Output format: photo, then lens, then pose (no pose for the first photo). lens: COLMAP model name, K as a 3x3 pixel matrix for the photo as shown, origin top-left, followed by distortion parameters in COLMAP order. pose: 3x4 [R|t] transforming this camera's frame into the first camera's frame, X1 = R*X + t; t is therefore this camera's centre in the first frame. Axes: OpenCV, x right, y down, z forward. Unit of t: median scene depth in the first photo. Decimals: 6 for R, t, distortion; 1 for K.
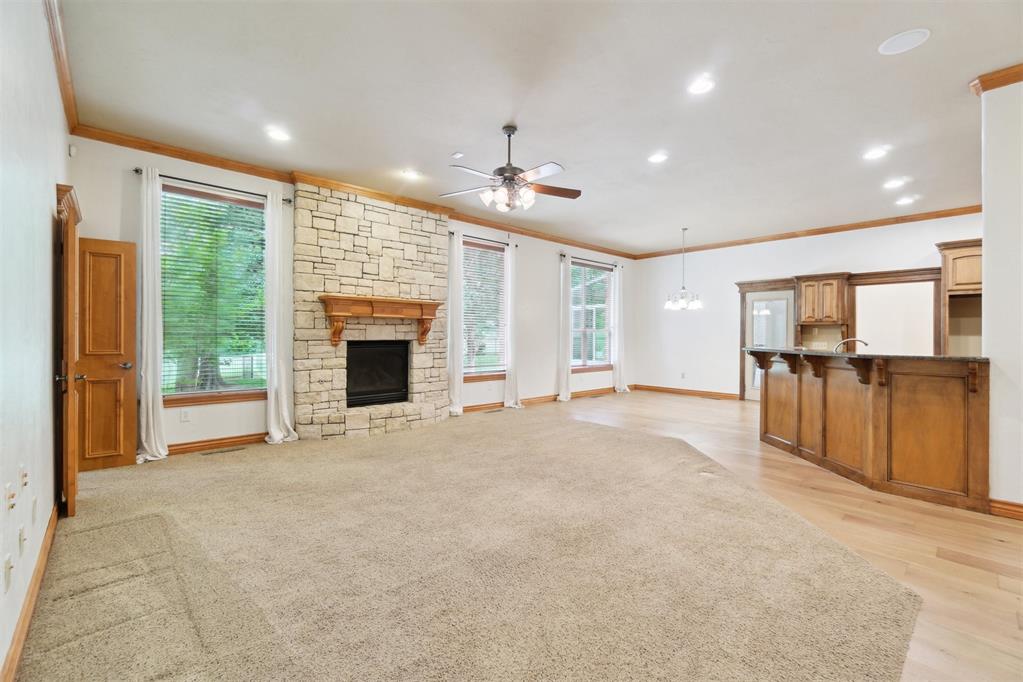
lens RADIAL K [[440.1, 0, 517.9], [0, 440.1, 335.3], [0, 0, 1]] dist [-0.001542, 0.000412]
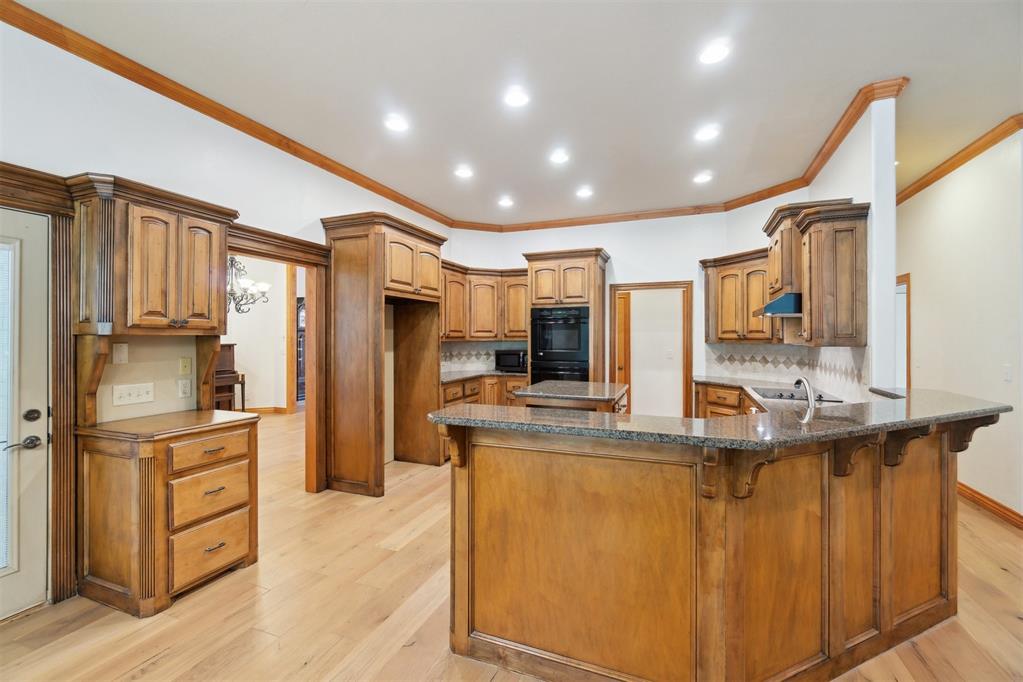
lens RADIAL K [[440.1, 0, 513.6], [0, 440.1, 336.6], [0, 0, 1]] dist [-0.001542, 0.000412]
pose [[-0.420694, -0.001524, 0.907201, 0.292638], [-0.003479, 0.999994, 0.000067, -0.029331], [-0.907196, -0.003128, -0.420697, 1.089920]]
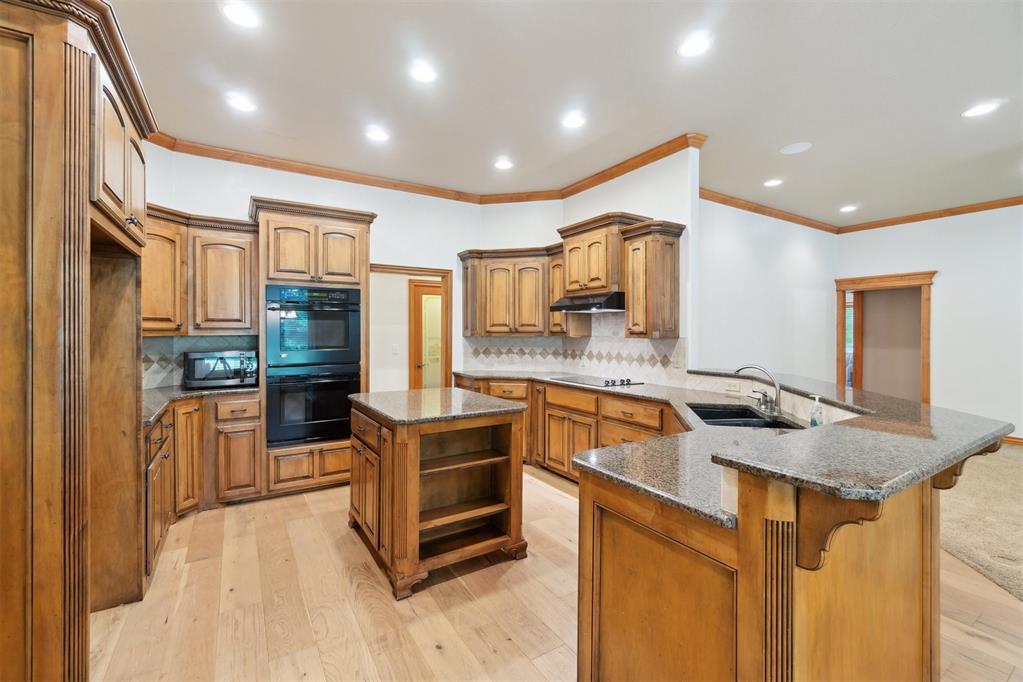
lens RADIAL K [[440.1, 0, 513.3], [0, 440.1, 331.1], [0, 0, 1]] dist [-0.001542, 0.000412]
pose [[-0.980402, -0.004569, 0.196954, 0.683434], [-0.004795, 0.999988, -0.000670, -0.027683], [-0.196949, -0.001601, -0.980412, 1.185787]]
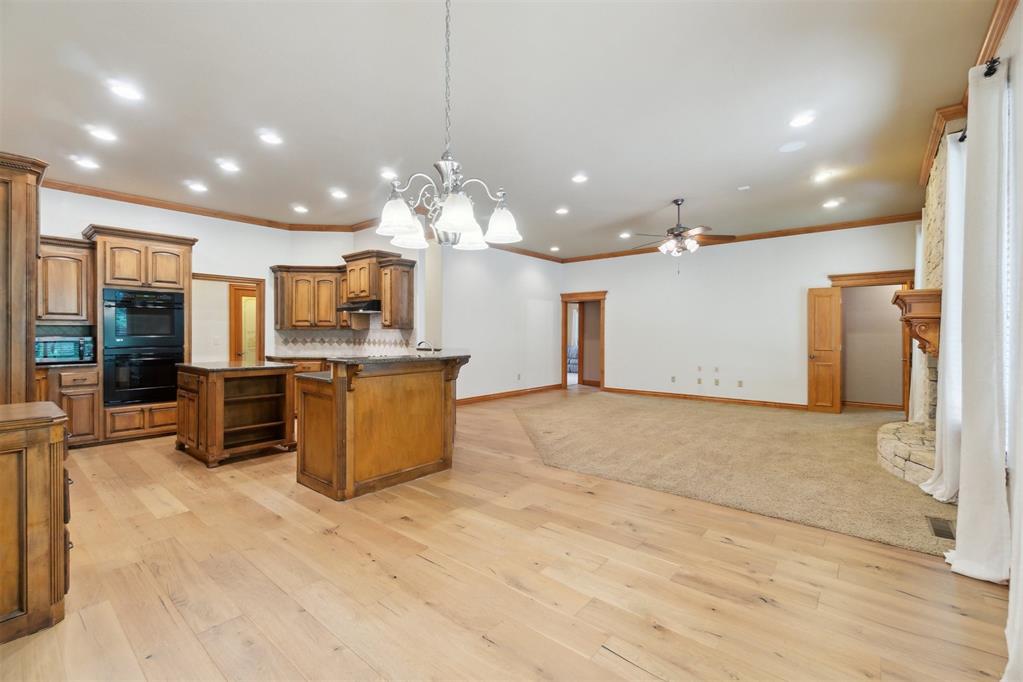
lens RADIAL K [[440.1, 0, 513.4], [0, 440.1, 334.8], [0, 0, 1]] dist [-0.001542, 0.000412]
pose [[-0.993169, -0.006550, -0.116503, 0.460713], [-0.006733, 0.999977, 0.001179, -0.008613], [0.116492, 0.001955, -0.993190, 1.578158]]
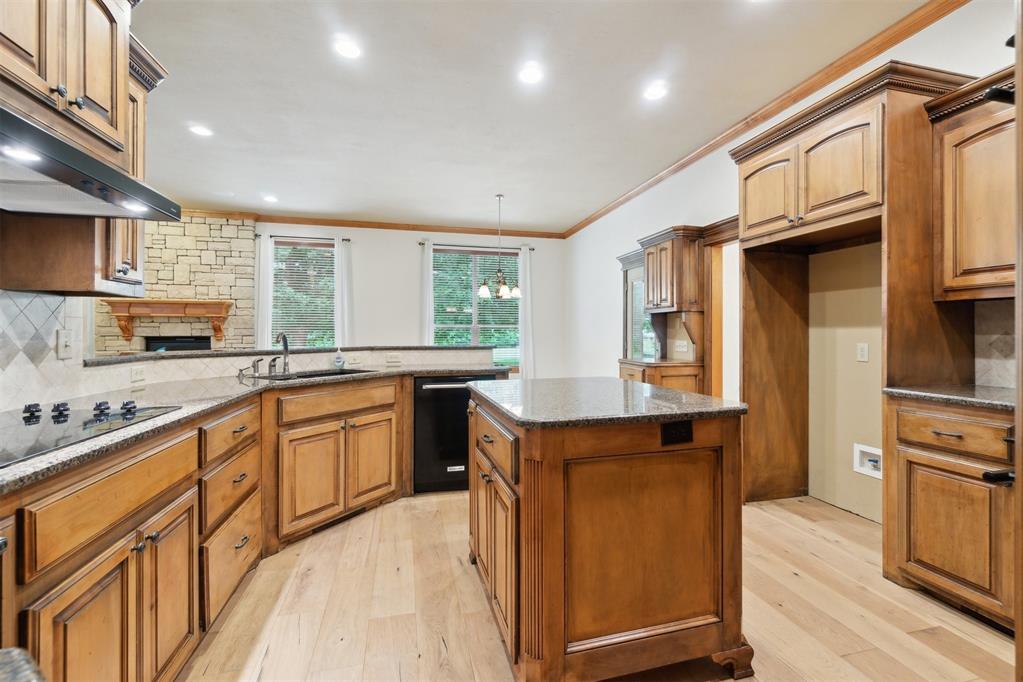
lens RADIAL K [[440.1, 0, 516.6], [0, 440.1, 336.9], [0, 0, 1]] dist [-0.001542, 0.000412]
pose [[0.871782, 0.000600, -0.489894, 0.990320], [0.003371, 0.999968, 0.007222, 0.007245], [0.489883, -0.007947, 0.871752, 0.407855]]
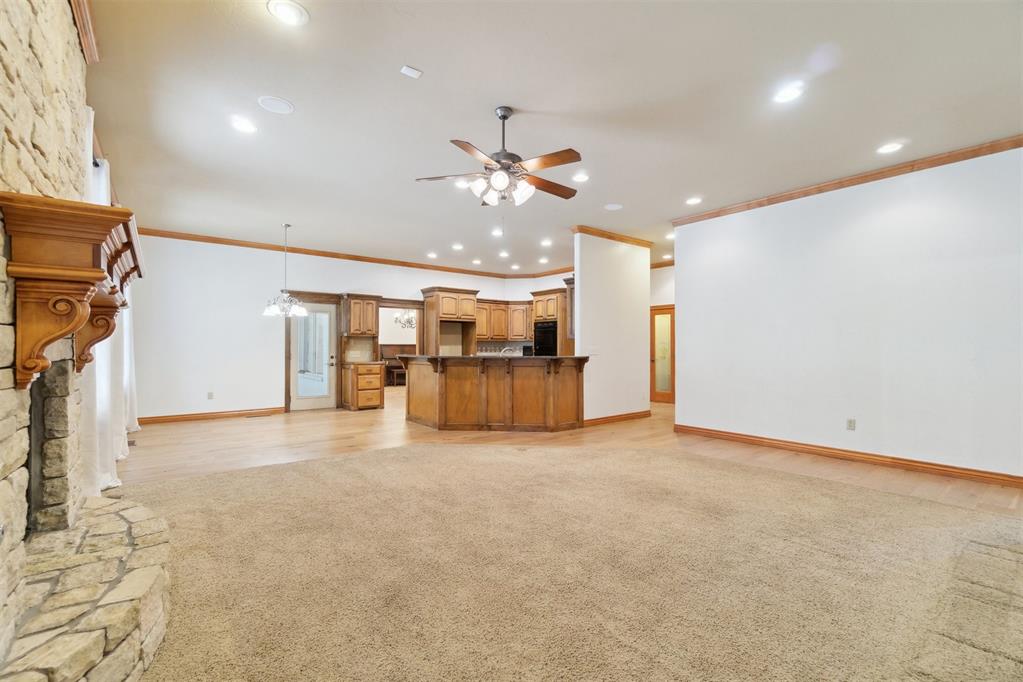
lens RADIAL K [[440.1, 0, 512.7], [0, 440.1, 345.0], [0, 0, 1]] dist [-0.001542, 0.000412]
pose [[0.084852, 0.000636, 0.996393, -0.579205], [-0.001559, 0.999999, -0.000506, -0.001173], [-0.996392, -0.001510, 0.084853, 0.593774]]
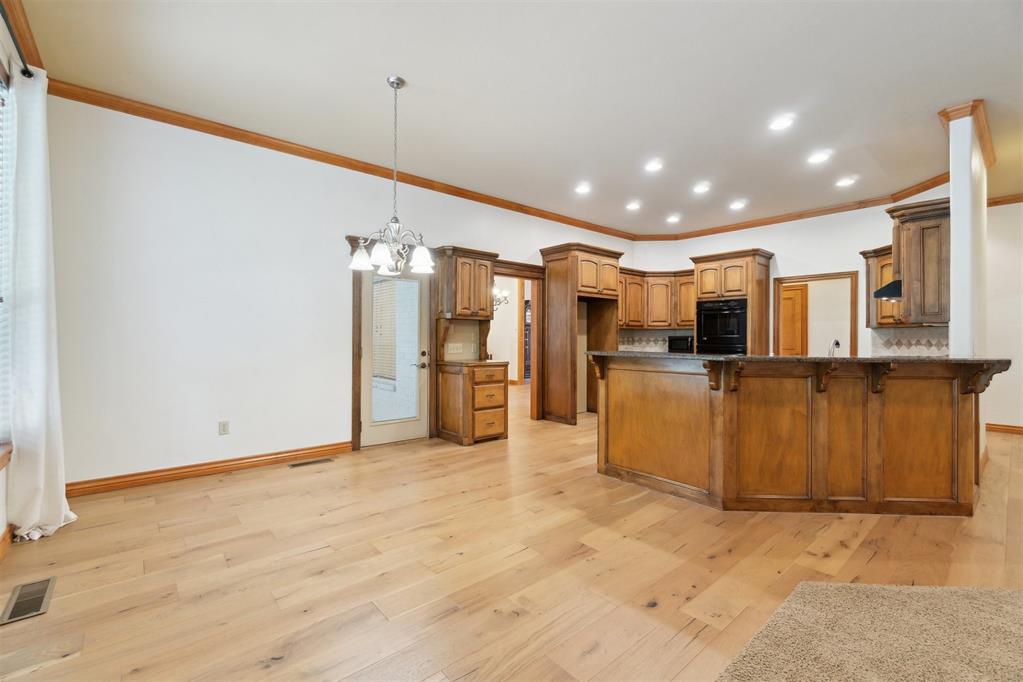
lens RADIAL K [[440.1, 0, 514.3], [0, 440.1, 336.7], [0, 0, 1]] dist [-0.001542, 0.000412]
pose [[0.043077, -0.001973, 0.999070, -0.050538], [-0.006010, 0.999979, 0.002234, 0.003051], [-0.999054, -0.006100, 0.043064, 1.089808]]
